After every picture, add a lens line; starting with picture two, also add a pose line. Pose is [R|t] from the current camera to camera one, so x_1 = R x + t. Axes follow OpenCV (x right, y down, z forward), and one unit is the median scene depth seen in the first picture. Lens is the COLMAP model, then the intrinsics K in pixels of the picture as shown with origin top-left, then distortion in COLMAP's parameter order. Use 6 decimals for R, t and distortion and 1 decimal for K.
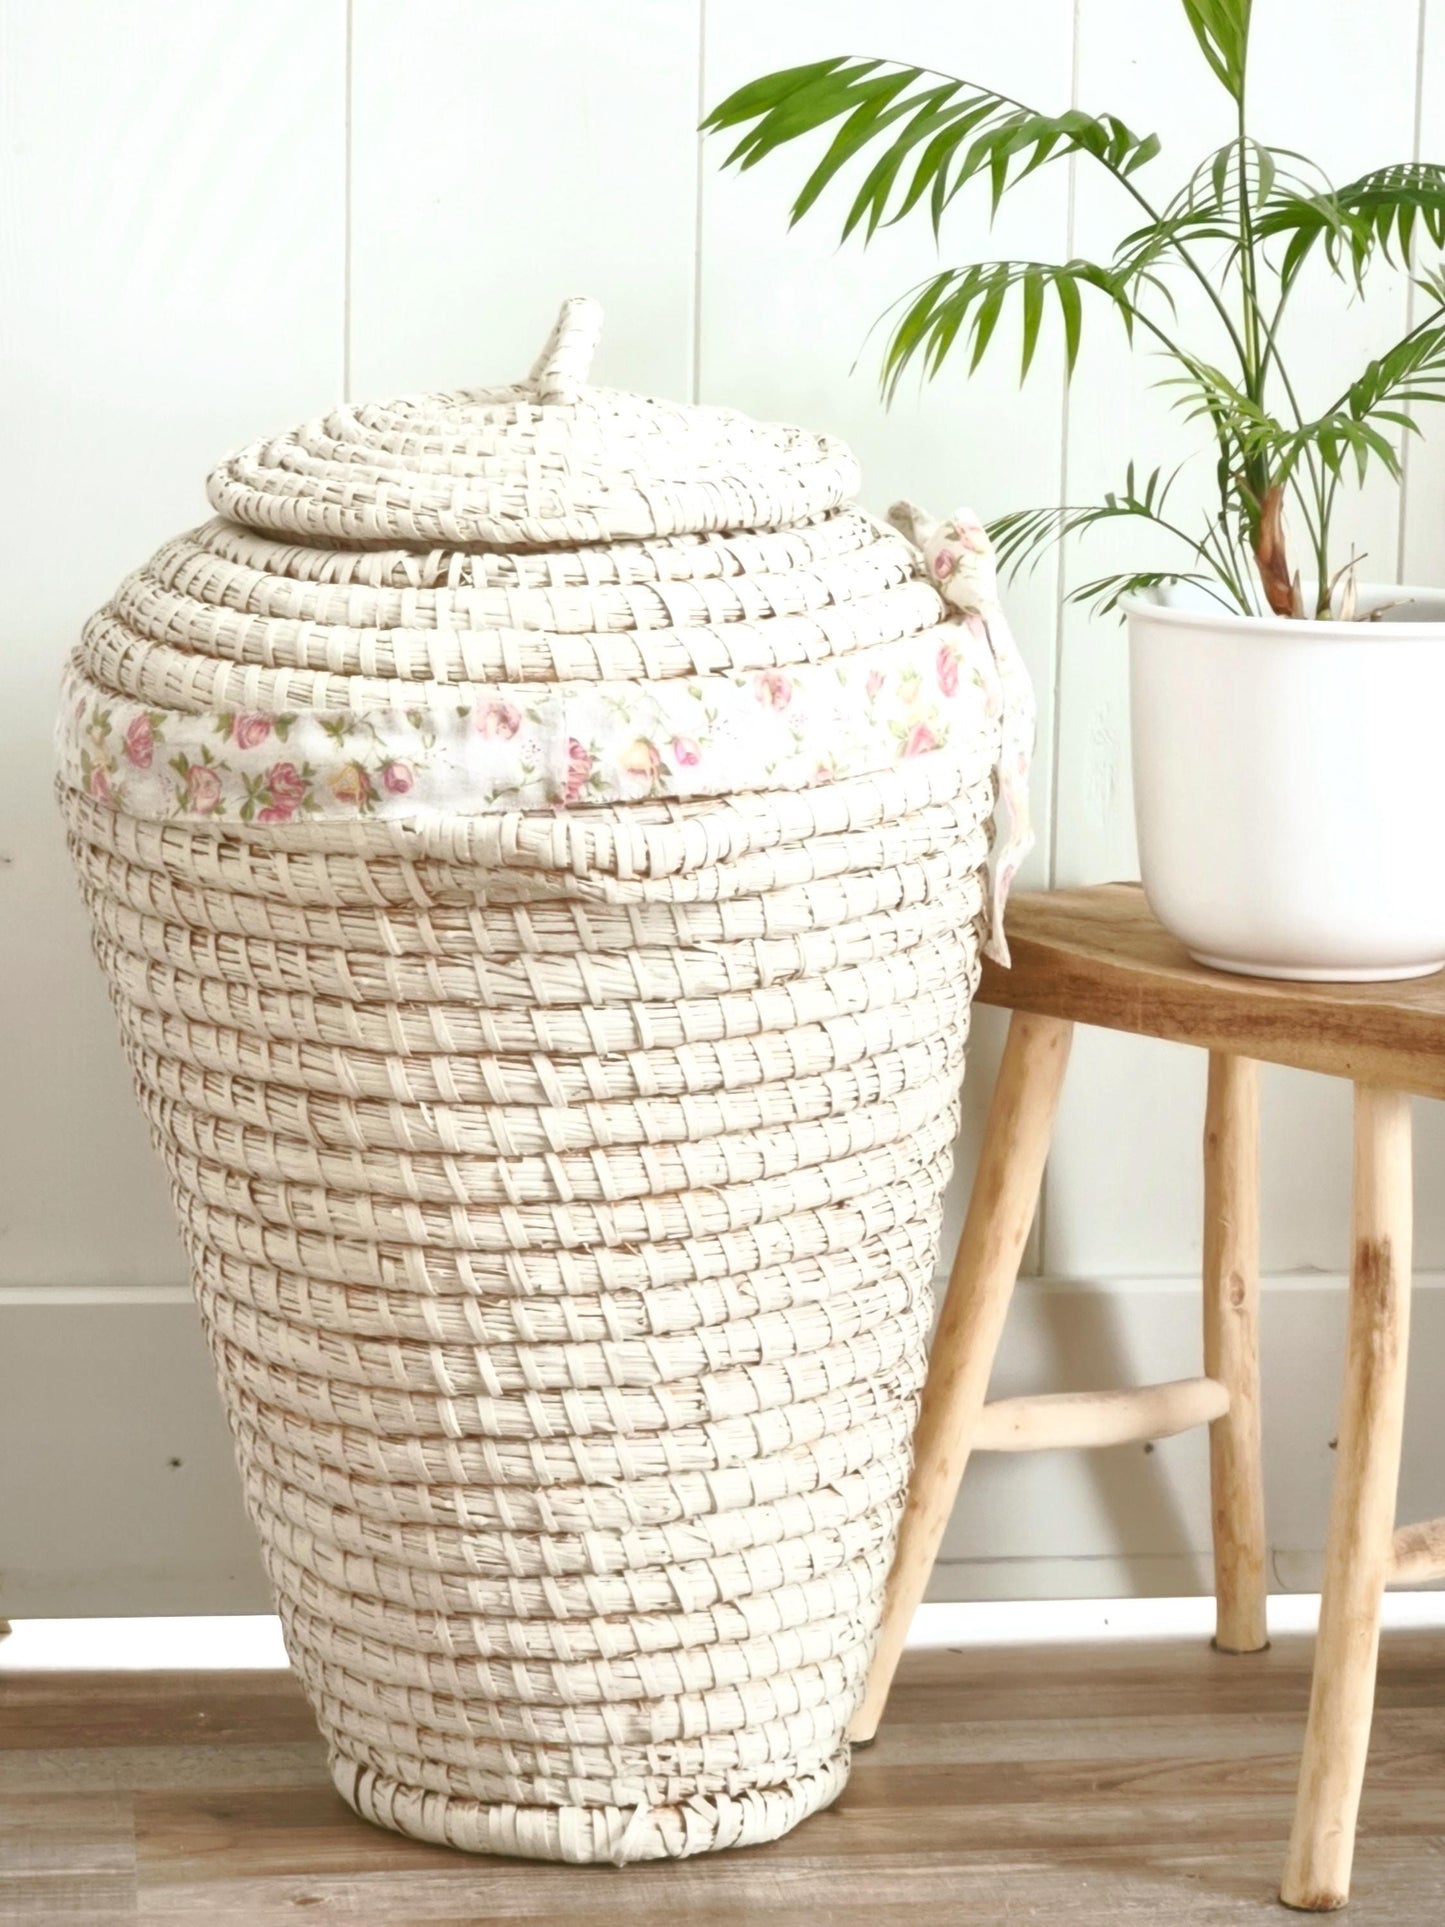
lens RADIAL K [[5434.7, 0, 722.5], [0, 5434.7, 963.5], [0, 0, 1]] dist [-0.031256, -0.190974]
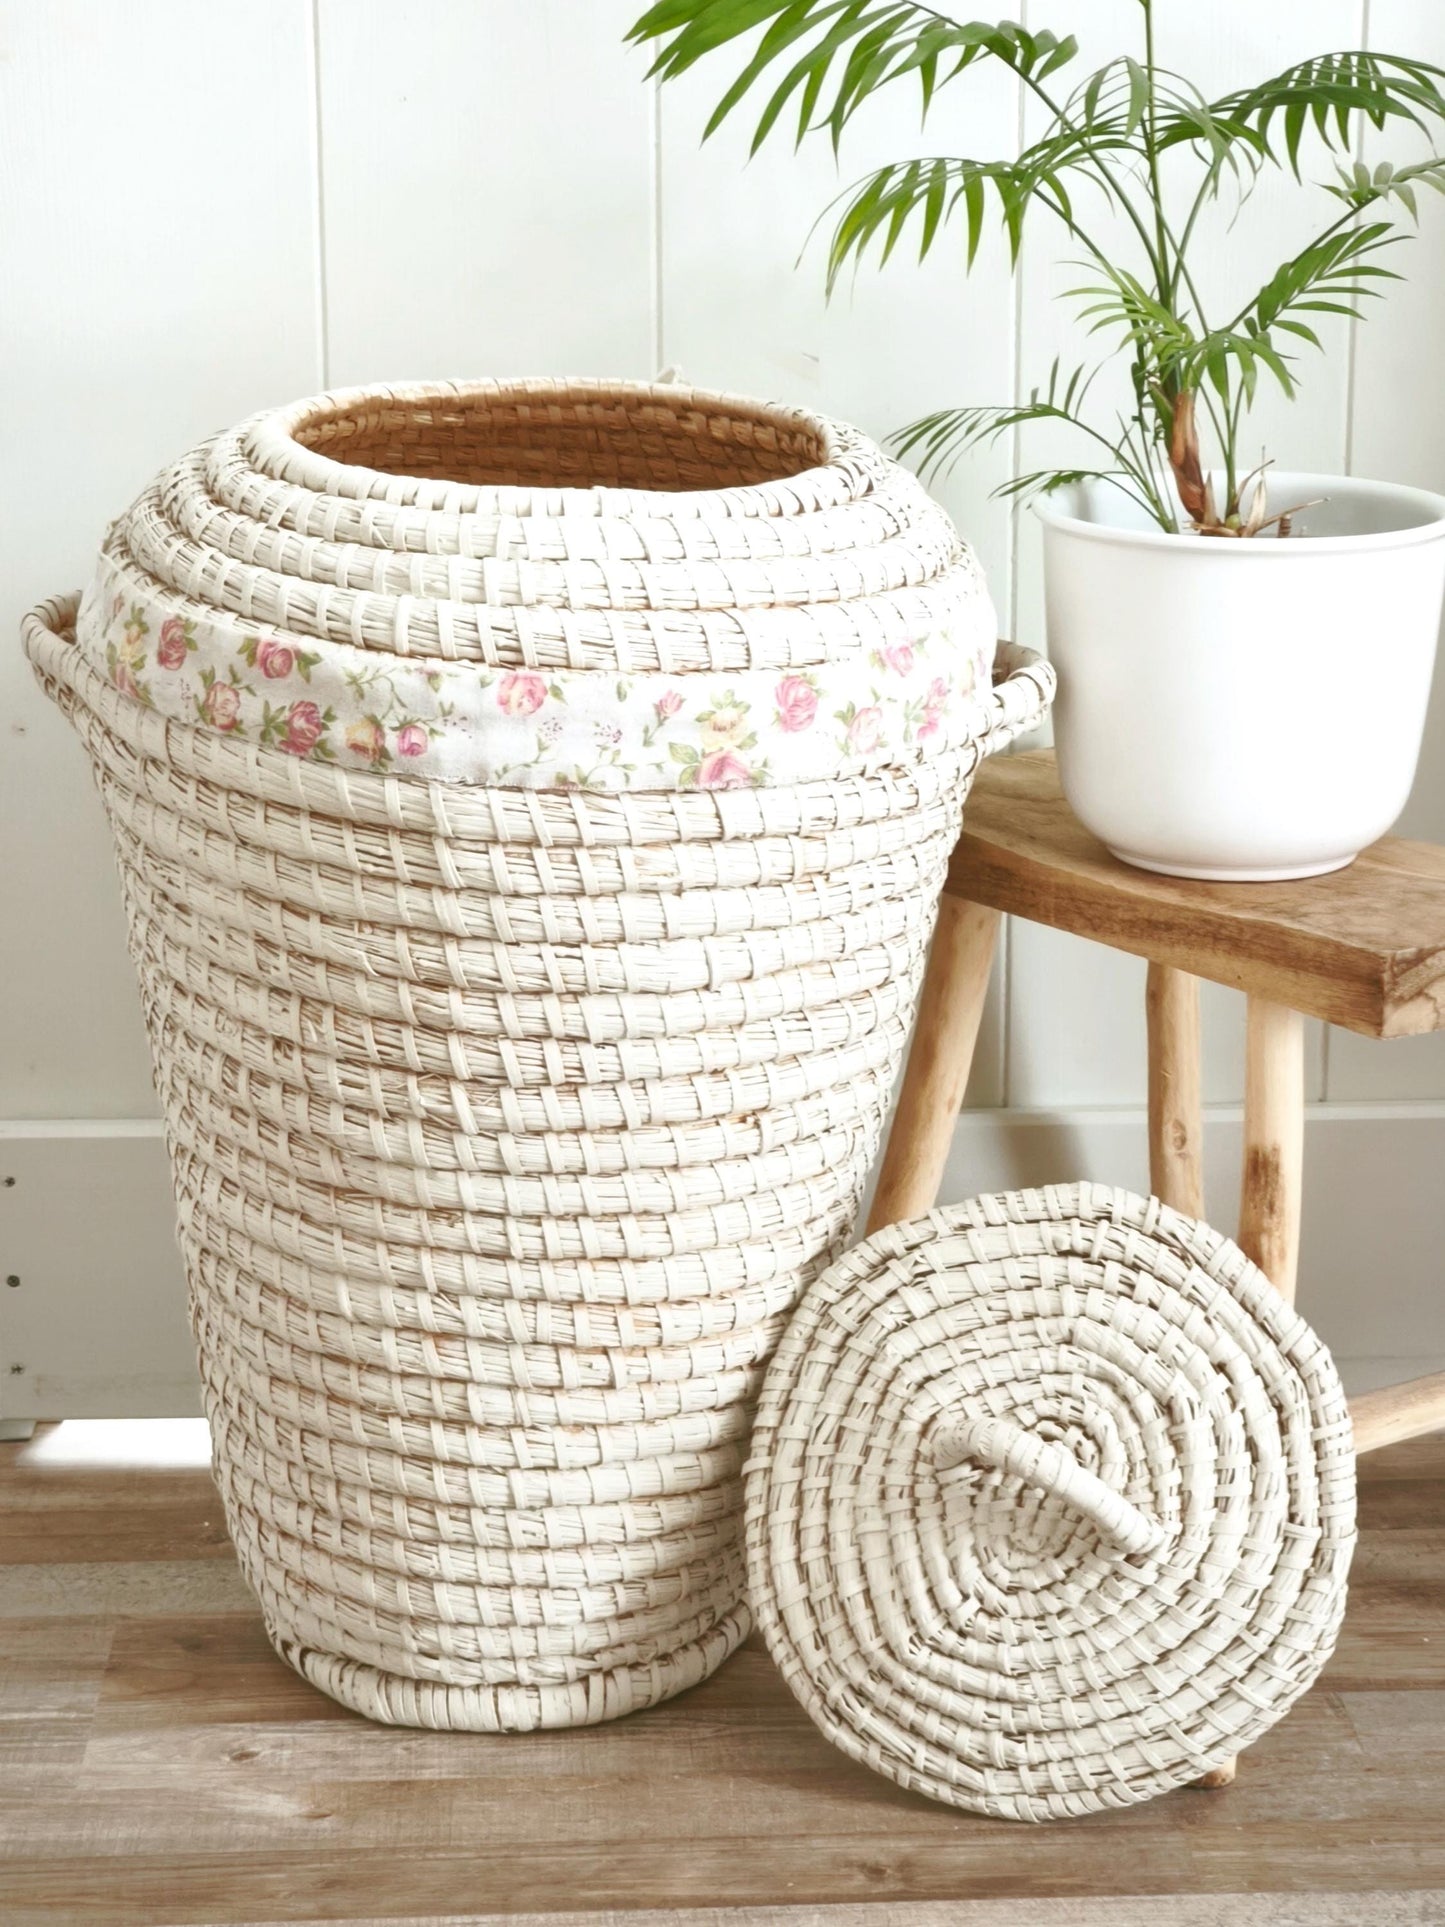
lens RADIAL K [[4186.6, 0, 719.8], [0, 4186.6, 913.9], [0, 0, 1]] dist [-0.018113, 0.121965]
pose [[0.995327, 0.003984, -0.096484, 0.090335], [0.005791, 0.994888, 0.100816, -0.069596], [0.096392, -0.100904, 0.990216, 0.207547]]
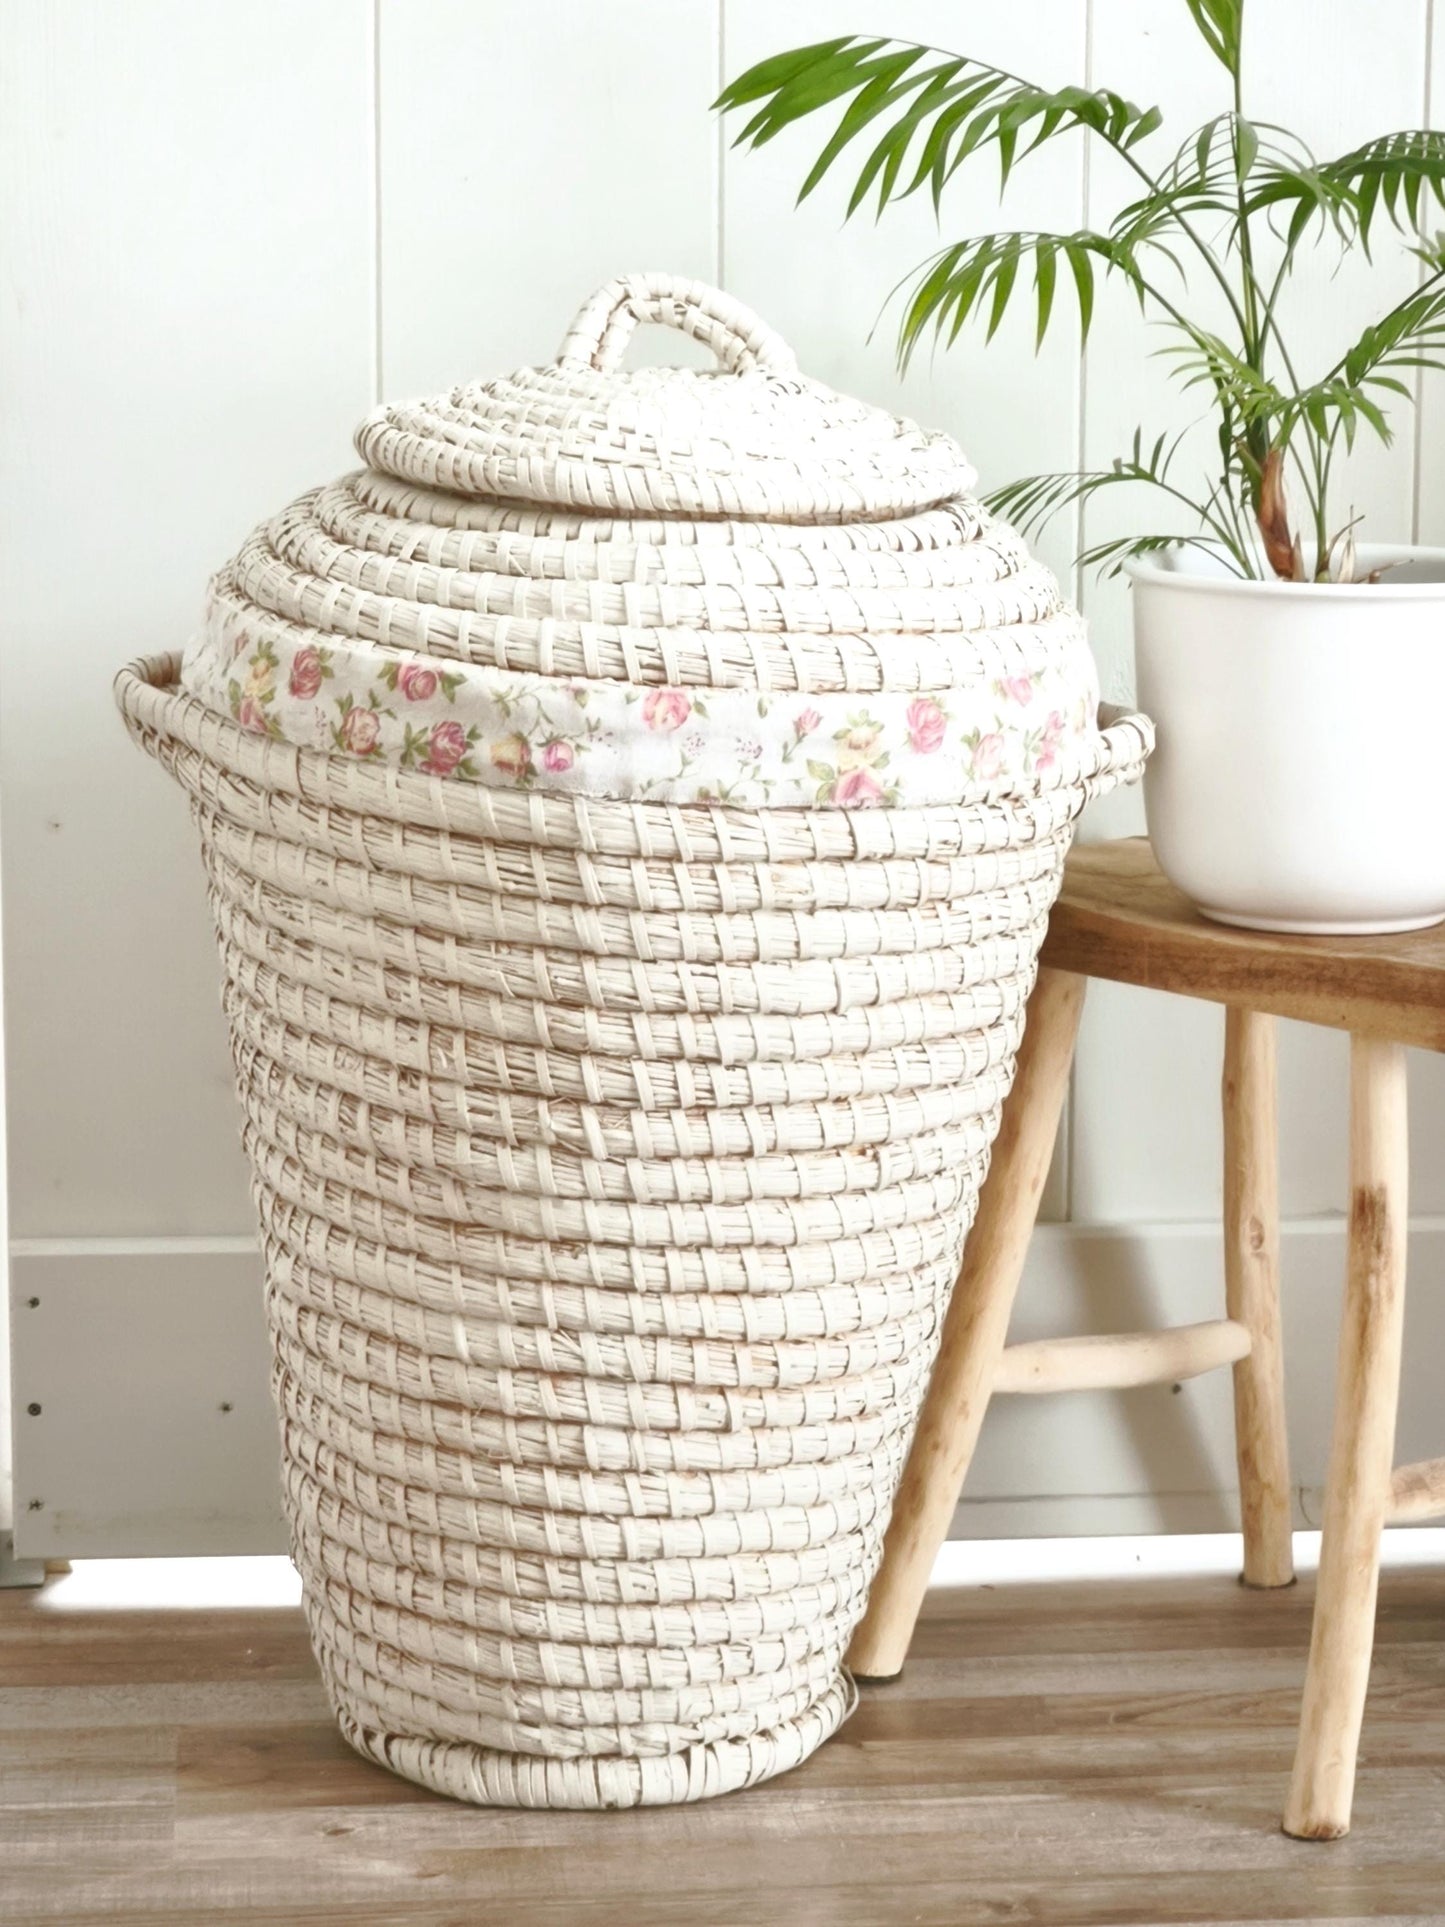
lens RADIAL K [[5434.7, 0, 722.5], [0, 5434.7, 963.5], [0, 0, 1]] dist [-0.031256, -0.190974]
pose [[0.999366, -0.007208, -0.034862, 0.032488], [0.007662, 0.999887, 0.012899, -0.005258], [0.034765, -0.013158, 0.999309, -0.027586]]
